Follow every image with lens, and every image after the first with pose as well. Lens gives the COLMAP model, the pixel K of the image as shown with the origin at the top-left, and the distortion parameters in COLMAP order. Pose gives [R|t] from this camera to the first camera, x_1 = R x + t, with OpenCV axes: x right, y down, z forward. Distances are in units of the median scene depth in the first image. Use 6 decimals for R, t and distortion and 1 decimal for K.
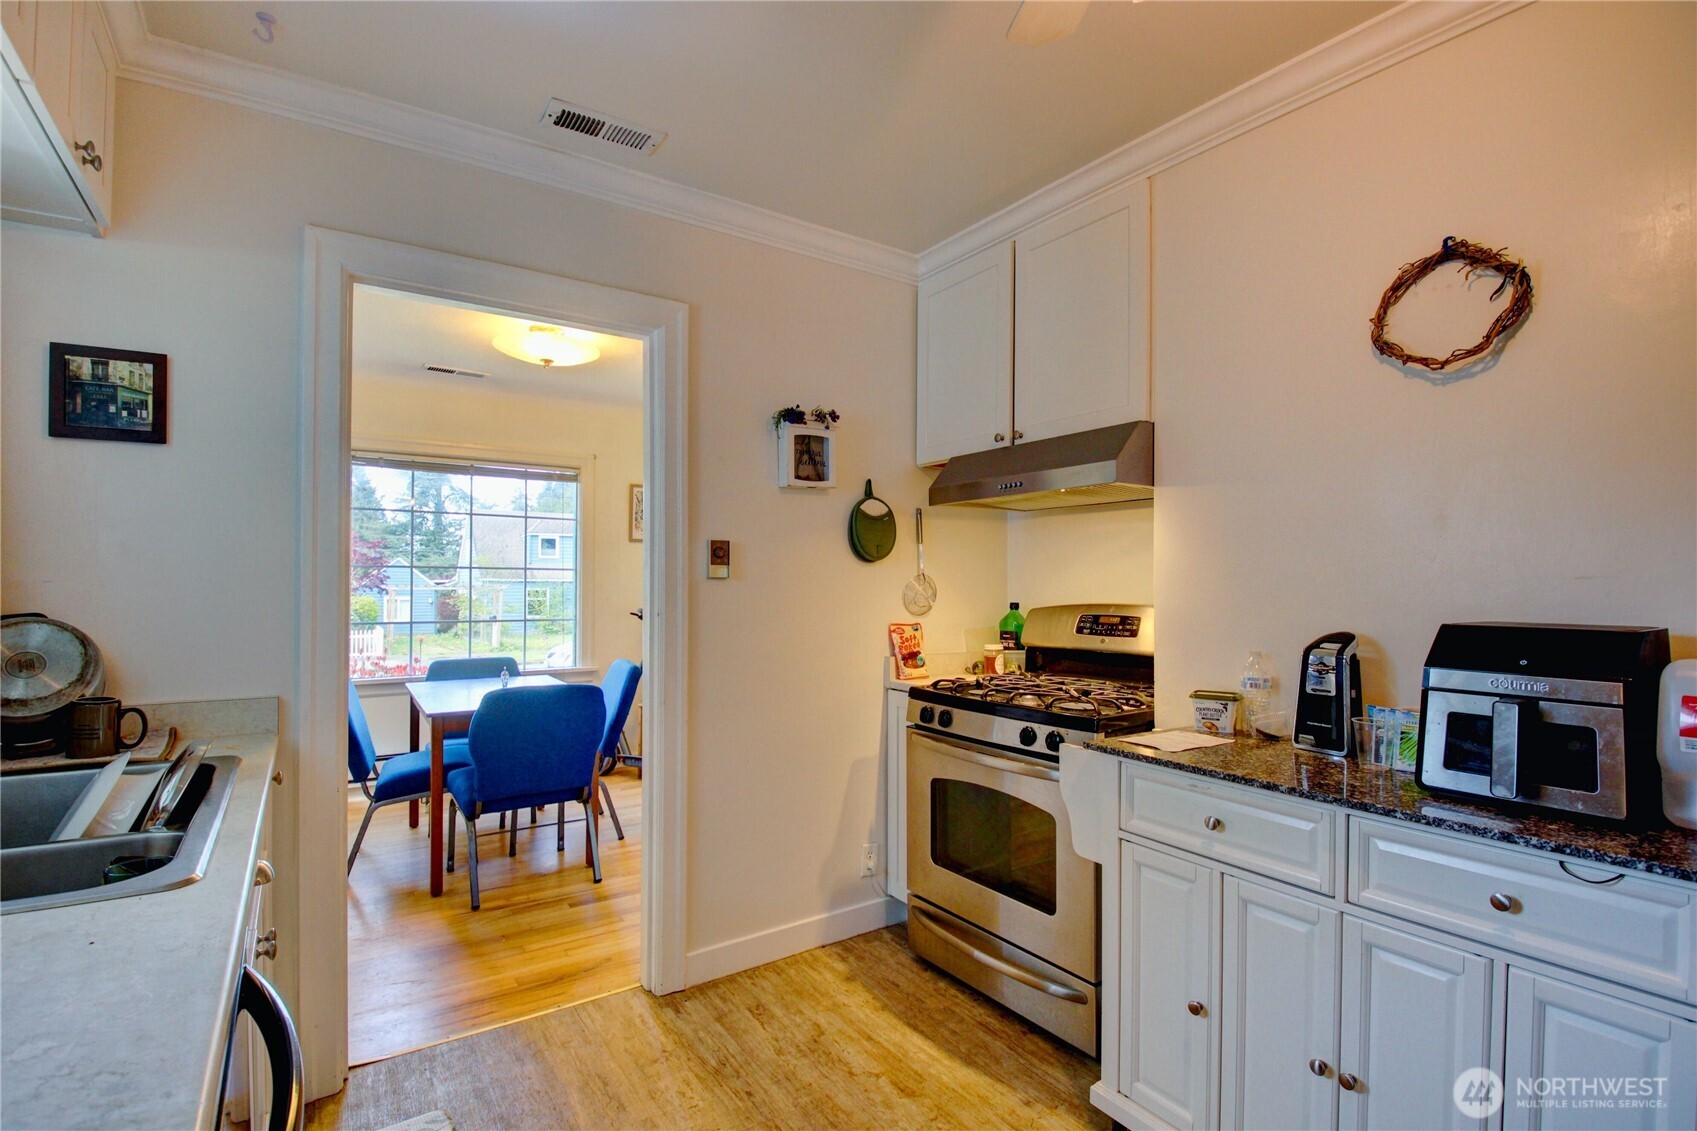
lens RADIAL K [[789.9, 0, 840.3], [0, 789.9, 577.7], [0, 0, 1]] dist [0.040841, -0.038088]
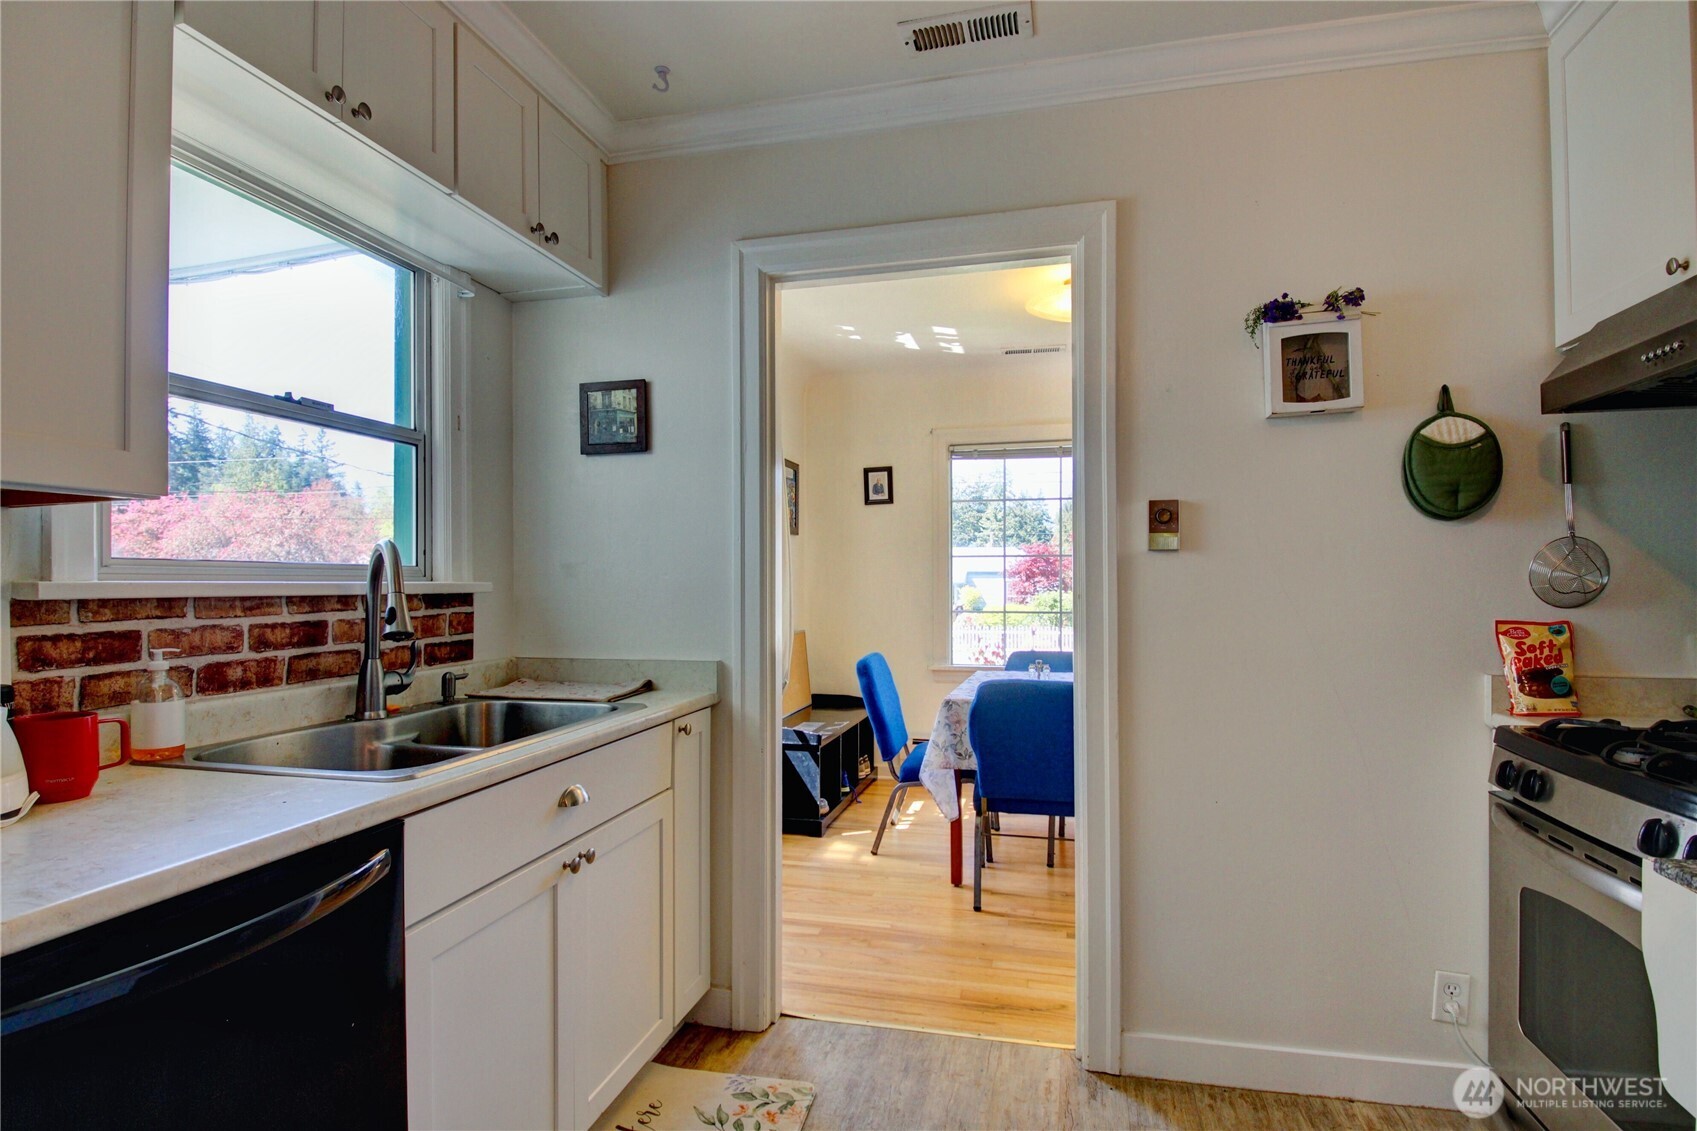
lens RADIAL K [[886.0, 0, 844.9], [0, 886.0, 578.3], [0, 0, 1]] dist [0.023245, -0.031250]
pose [[0.675497, -0.009905, -0.737297, 0.253652], [0.012825, 0.999916, -0.001684, 0.023773], [0.737252, -0.008319, 0.675567, 0.198526]]
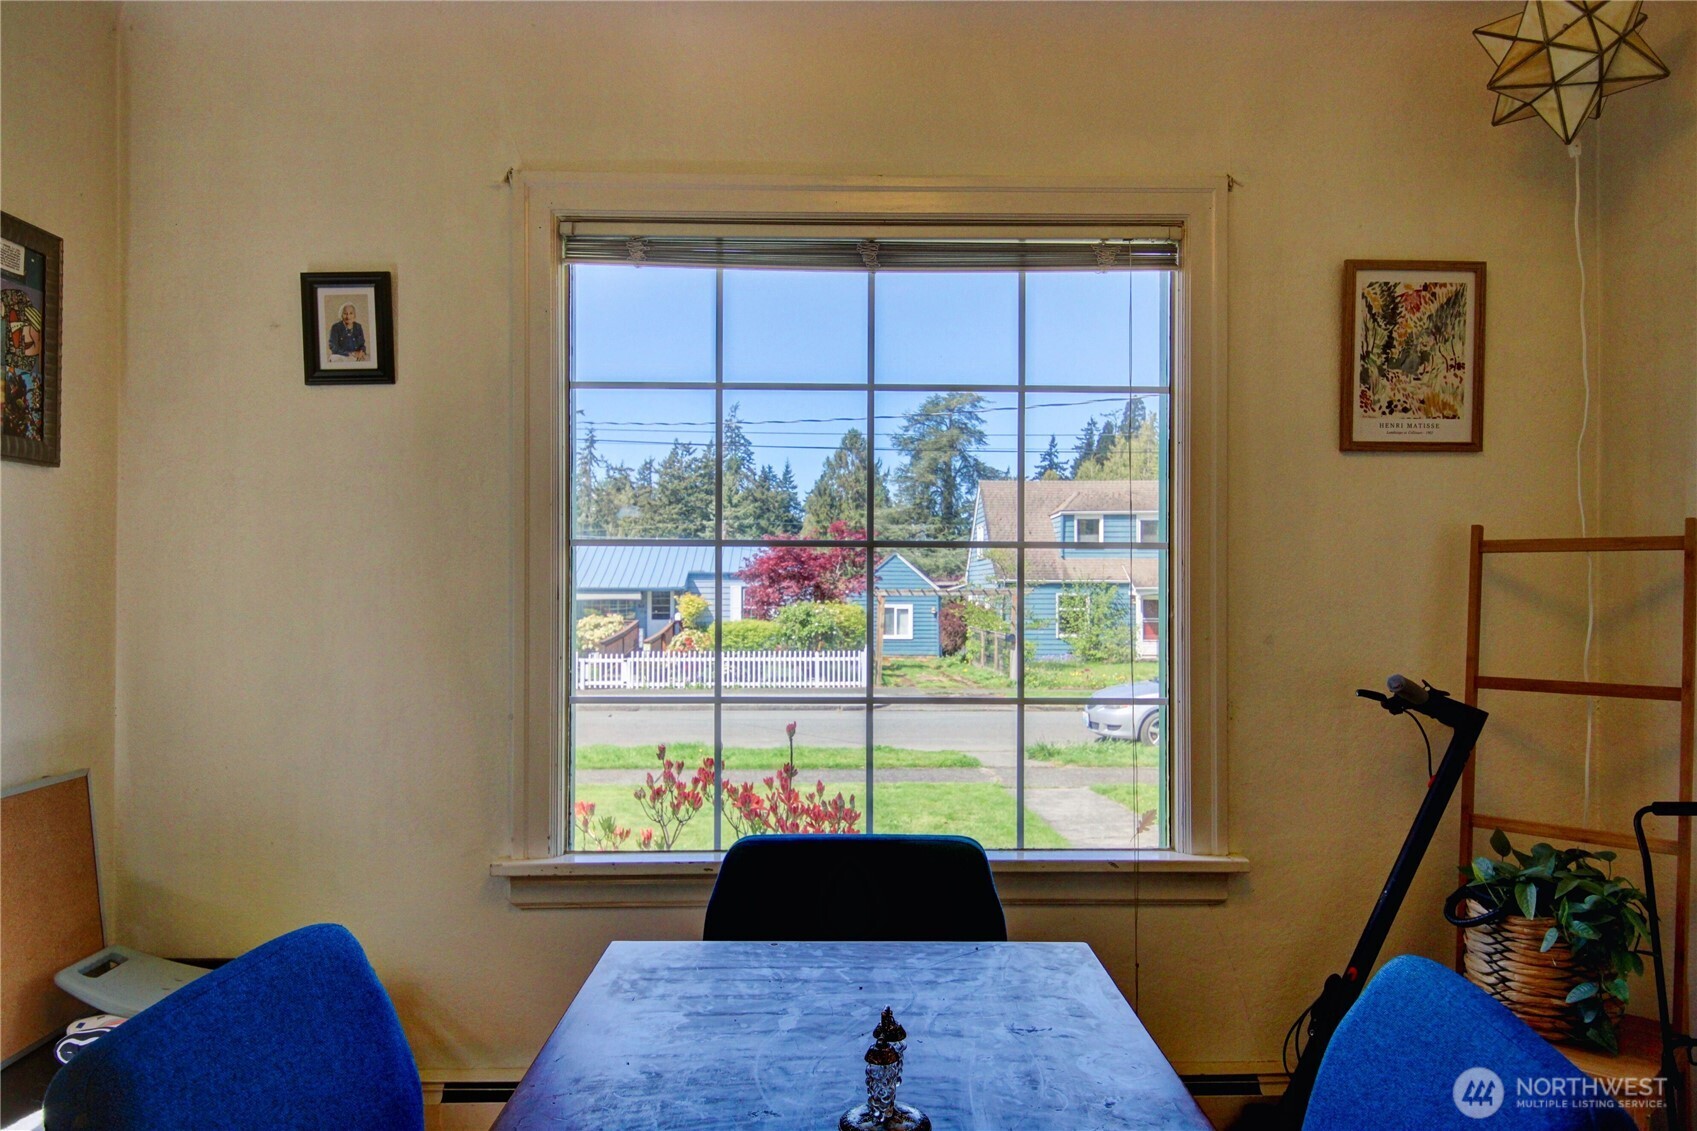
lens RADIAL K [[1147.9, 0, 851.0], [0, 1147.9, 586.8], [0, 0, 1]] dist [0.048451, -0.057123]
pose [[0.849588, -0.002920, -0.527439, -0.400135], [0.007493, 0.999951, 0.006534, 0.004791], [0.527394, -0.009503, 0.849568, 1.084228]]
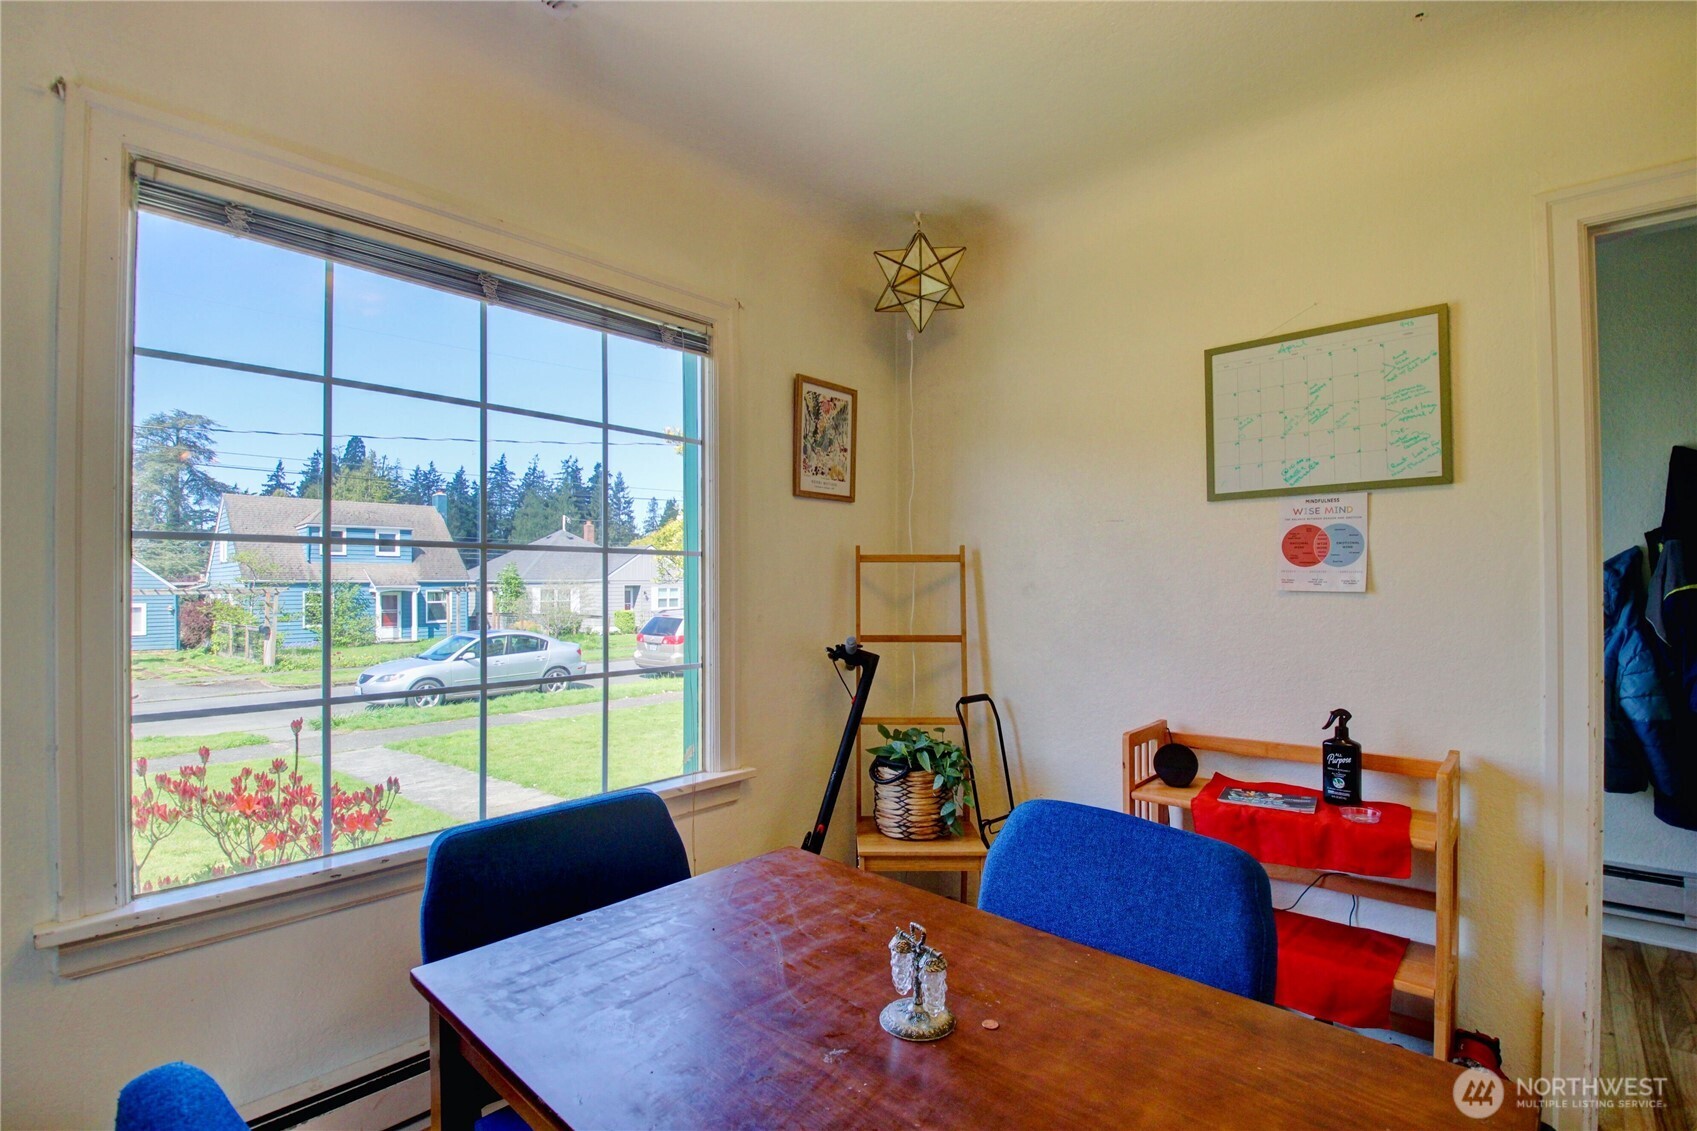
lens RADIAL K [[781.9, 0, 844.4], [0, 781.9, 580.9], [0, 0, 1]] dist [0.034107, -0.035750]
pose [[0.970570, -0.008379, 0.240671, -0.732880], [0.006718, 0.999948, 0.007719, 0.004487], [-0.240723, -0.005875, 0.970576, 1.115596]]
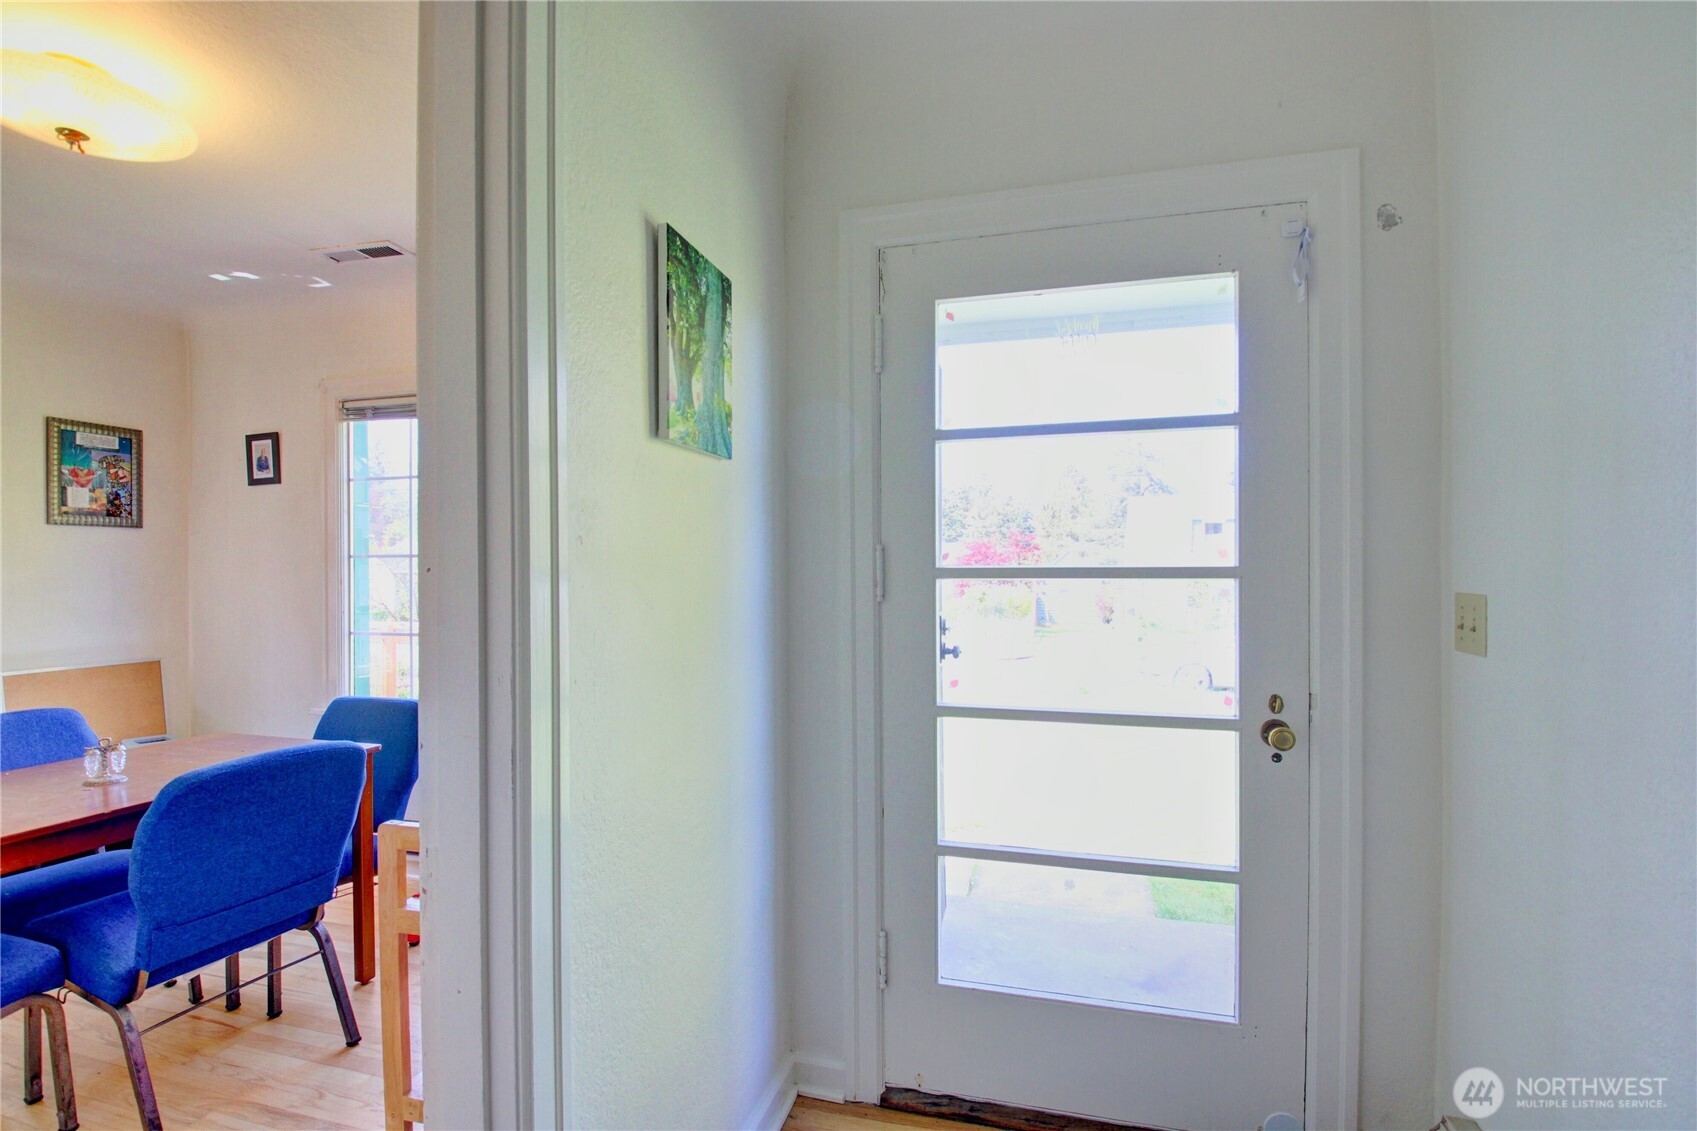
lens RADIAL K [[789.9, 0, 840.3], [0, 789.9, 577.7], [0, 0, 1]] dist [0.040841, -0.038088]
pose [[0.650736, -0.006128, -0.759280, 0.446520], [0.016142, 0.999853, 0.005764, 0.014678], [0.759133, -0.016007, 0.650739, 1.501806]]
